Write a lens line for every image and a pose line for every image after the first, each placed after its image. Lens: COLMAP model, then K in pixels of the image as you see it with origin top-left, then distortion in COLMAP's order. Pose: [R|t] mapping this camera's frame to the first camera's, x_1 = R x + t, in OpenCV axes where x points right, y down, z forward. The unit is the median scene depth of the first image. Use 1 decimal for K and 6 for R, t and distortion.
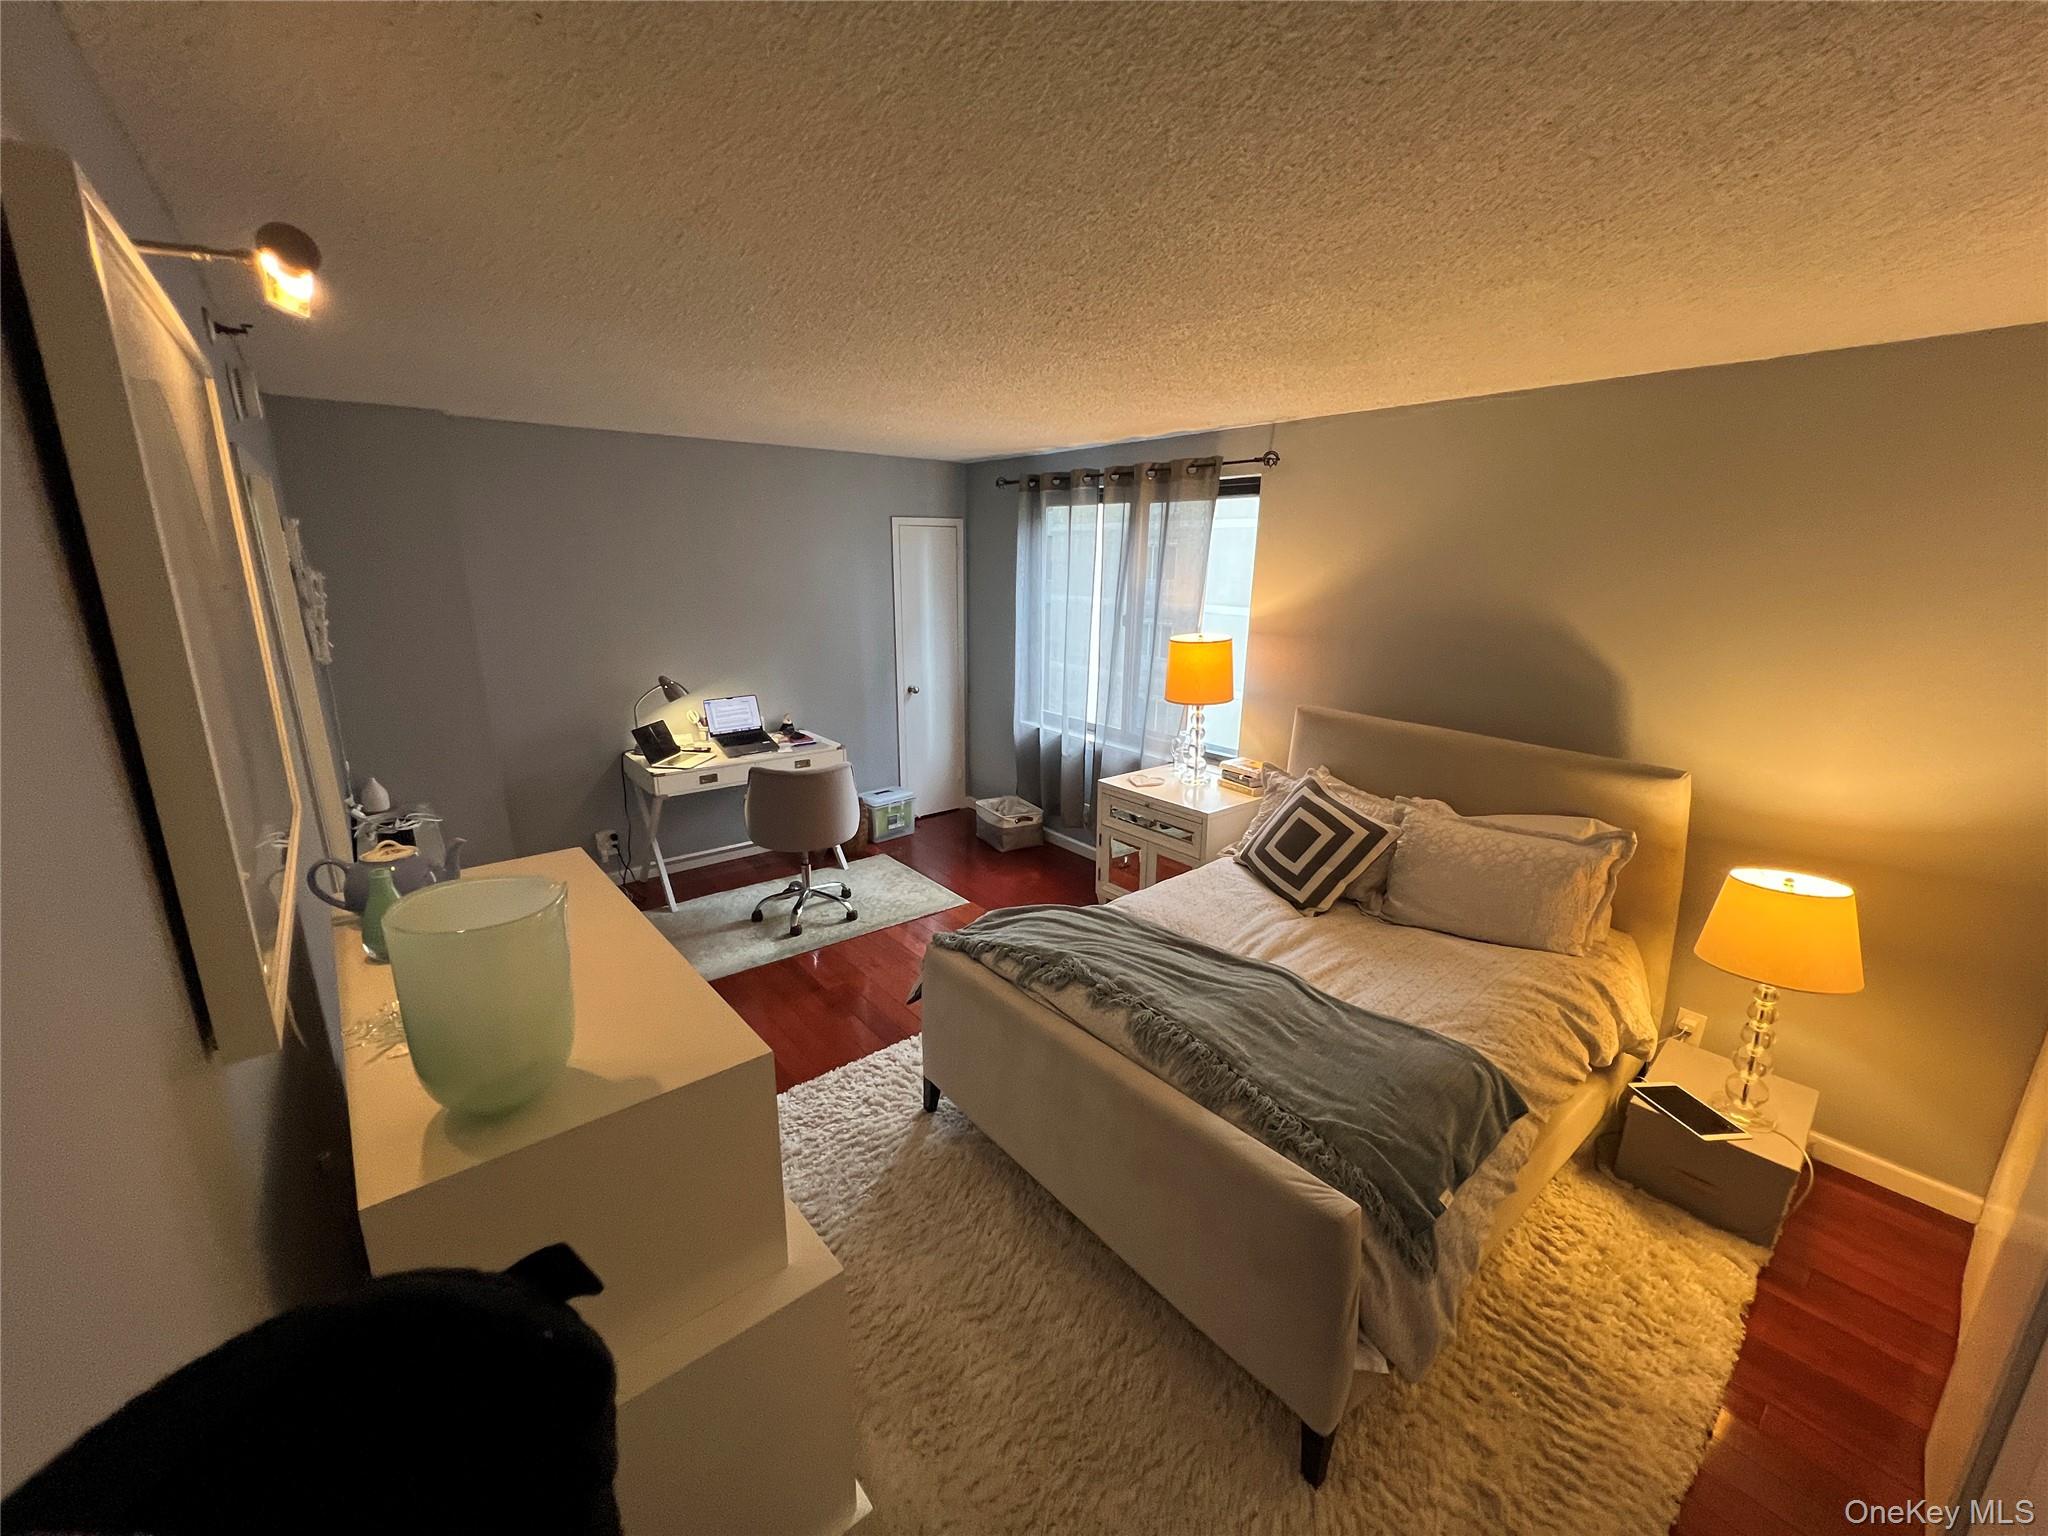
lens RADIAL K [[820.7, 0, 1027.7], [0, 820.7, 775.2], [0, 0, 1]] dist [-0.001713, -0.000160]
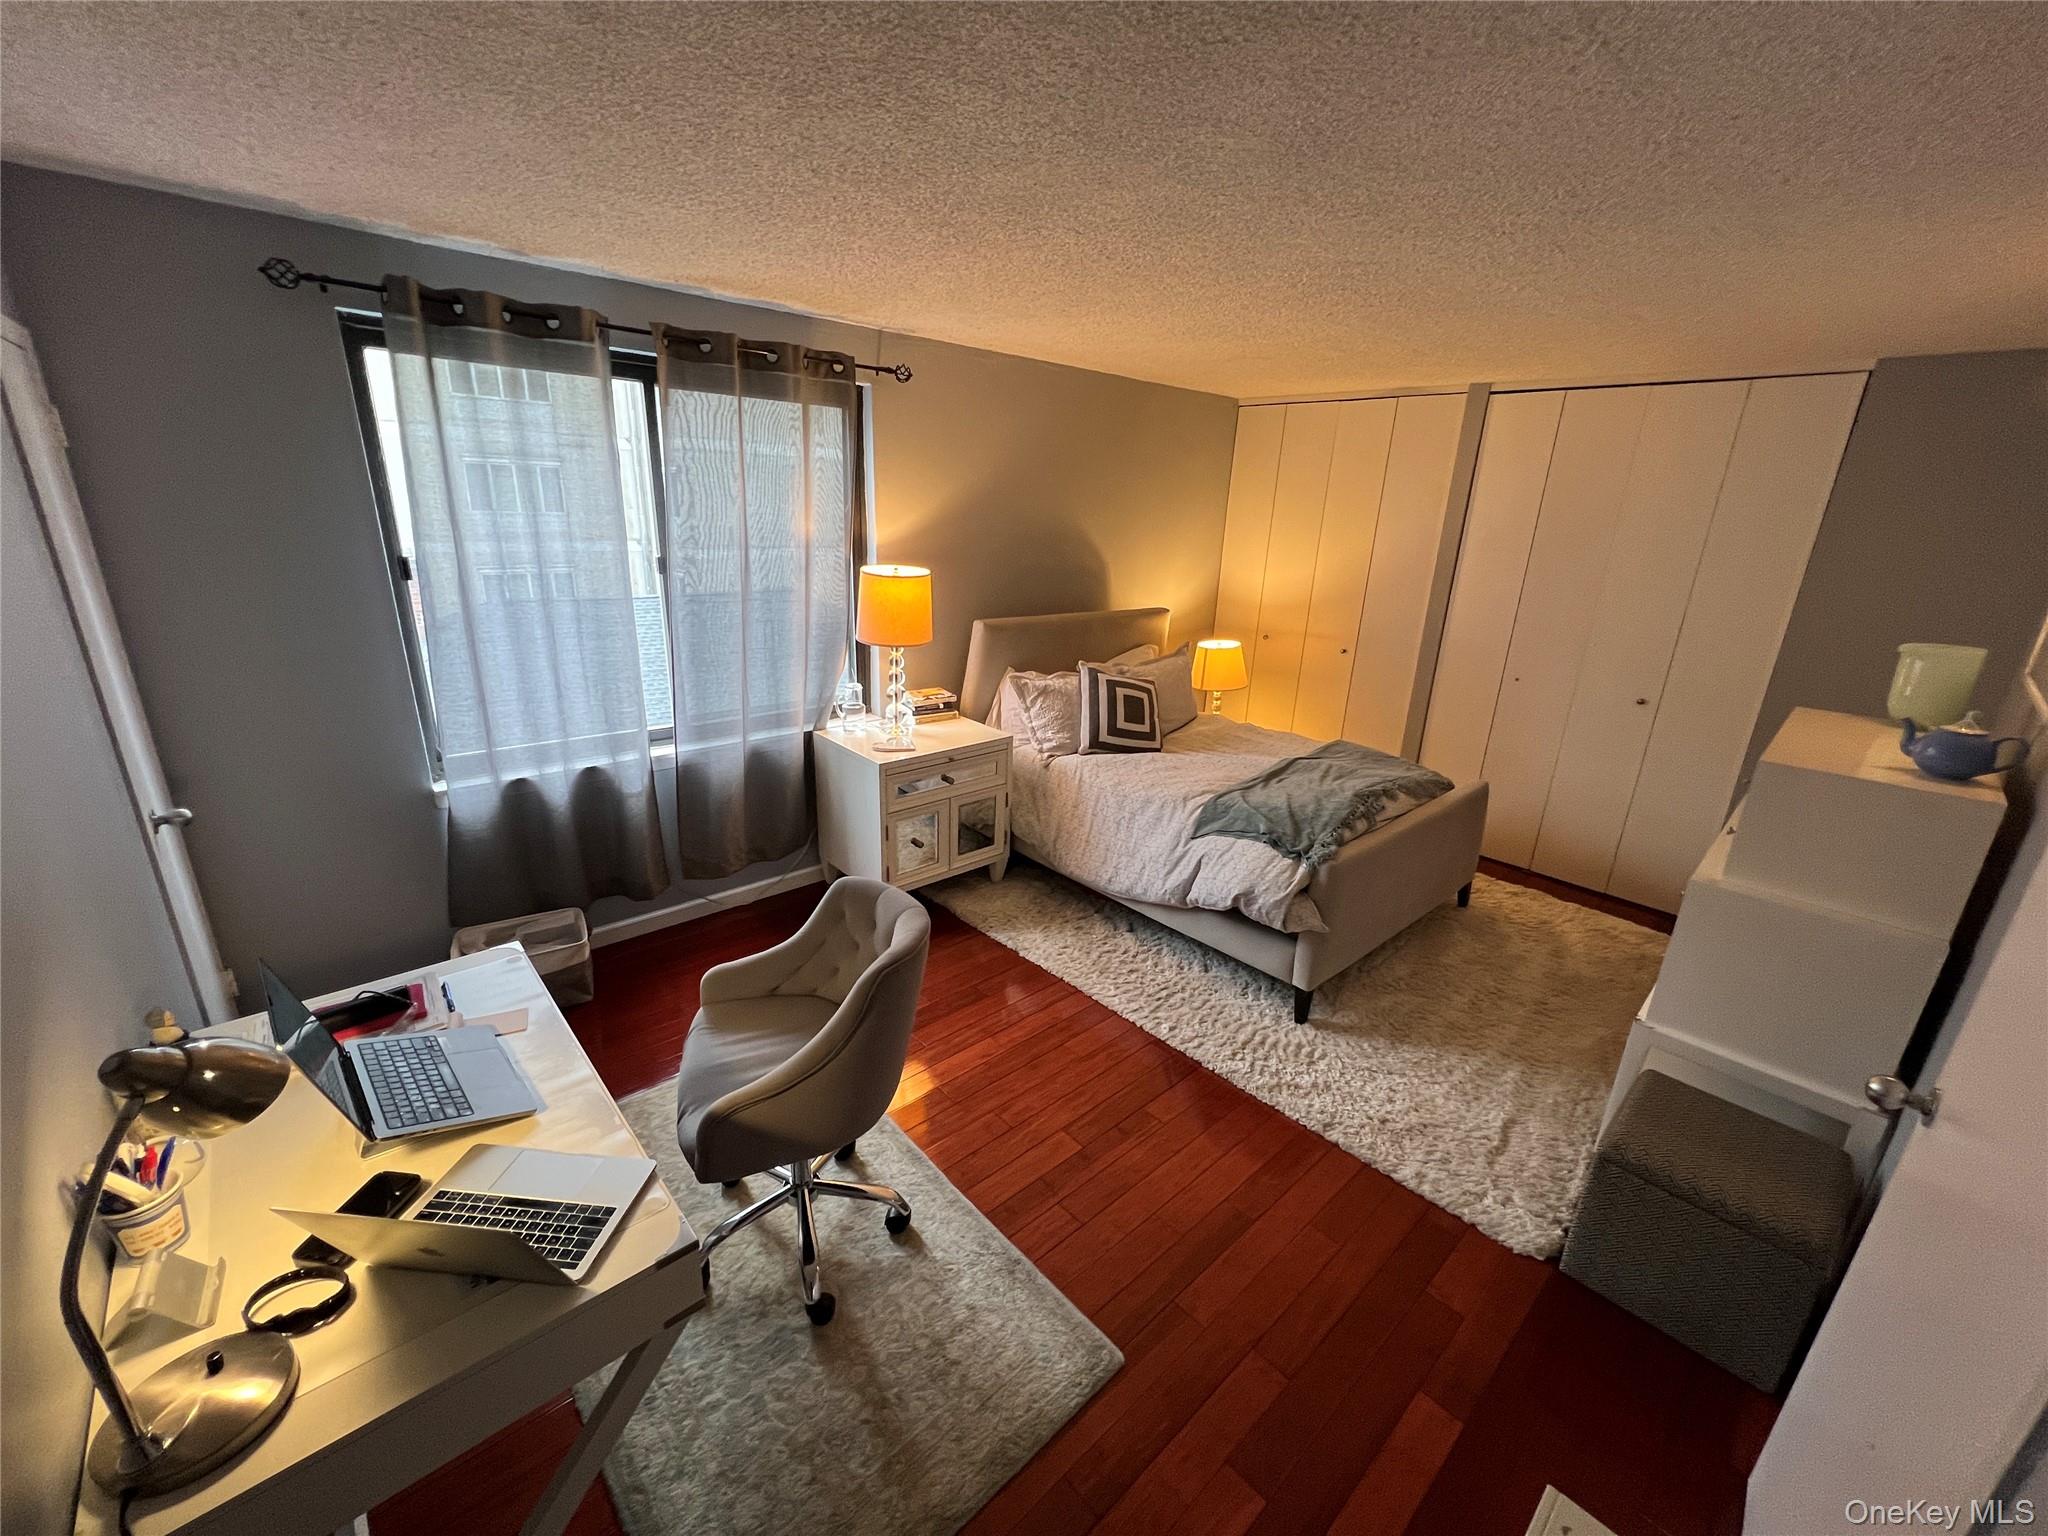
lens RADIAL K [[826.8, 0, 1025.5], [0, 826.8, 773.6], [0, 0, 1]] dist [-0.000891, -0.000013]
pose [[-0.048093, -0.337261, 0.940182, -0.669997], [0.217267, 0.915201, 0.339413, -0.223405], [-0.974927, 0.220594, 0.029261, 0.816534]]
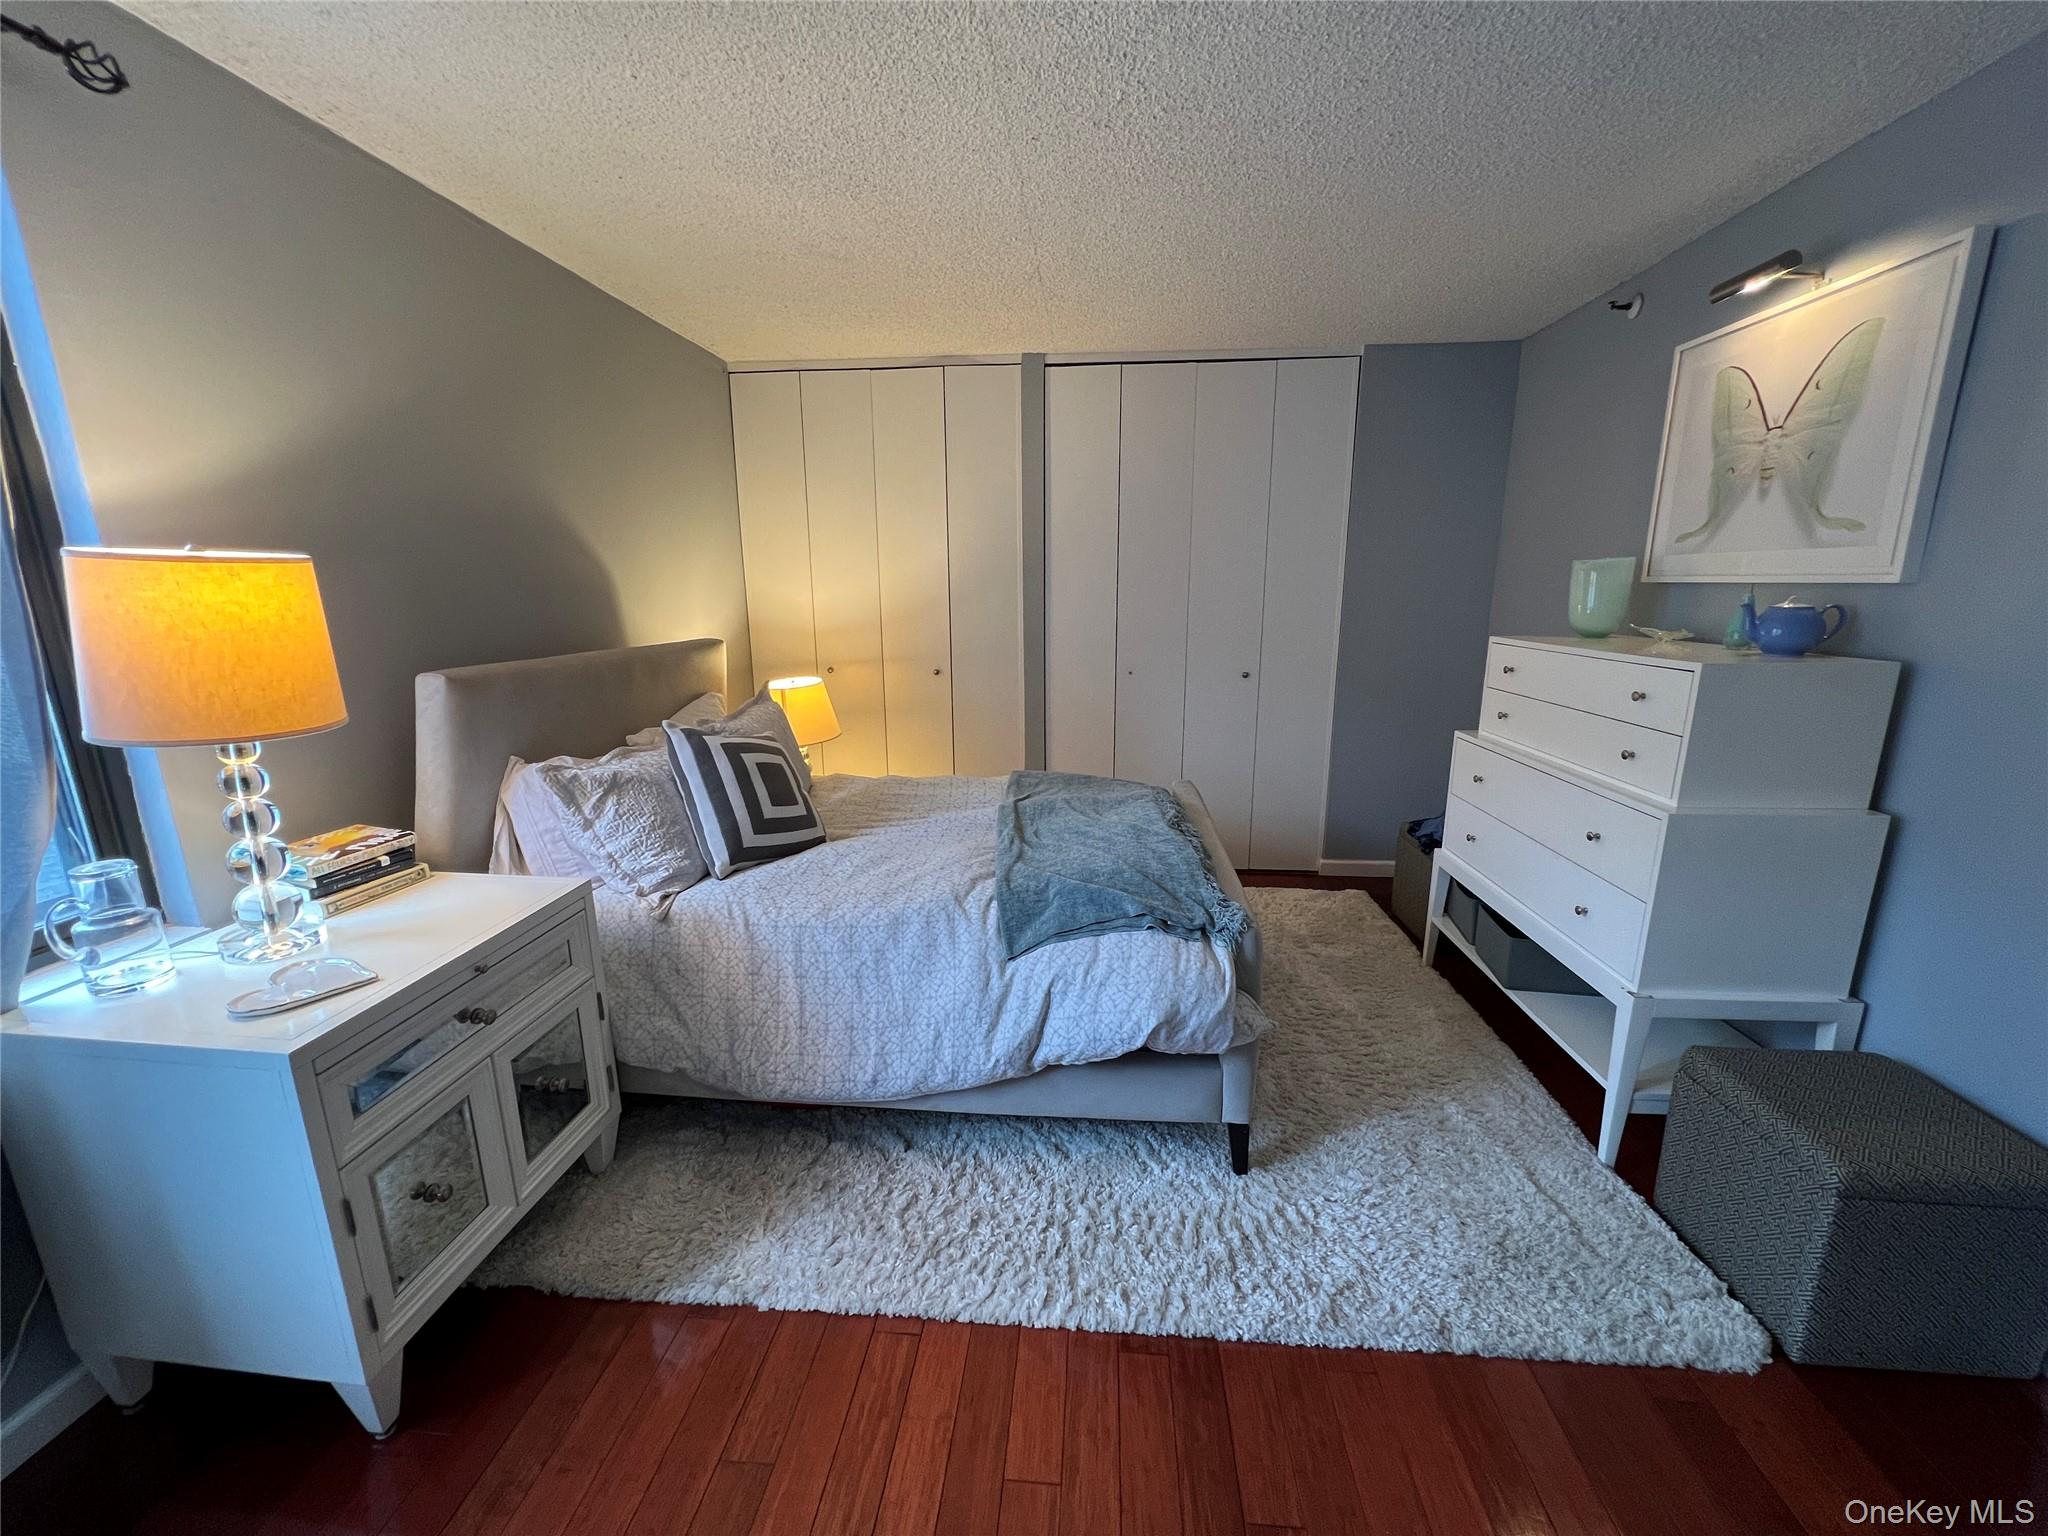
lens RADIAL K [[820.7, 0, 1027.7], [0, 820.7, 775.2], [0, 0, 1]] dist [-0.001713, -0.000160]
pose [[-0.711845, -0.178592, 0.679250, -0.276890], [0.168464, 0.895479, 0.411993, -0.155013], [-0.681833, 0.407704, -0.607356, 0.932471]]
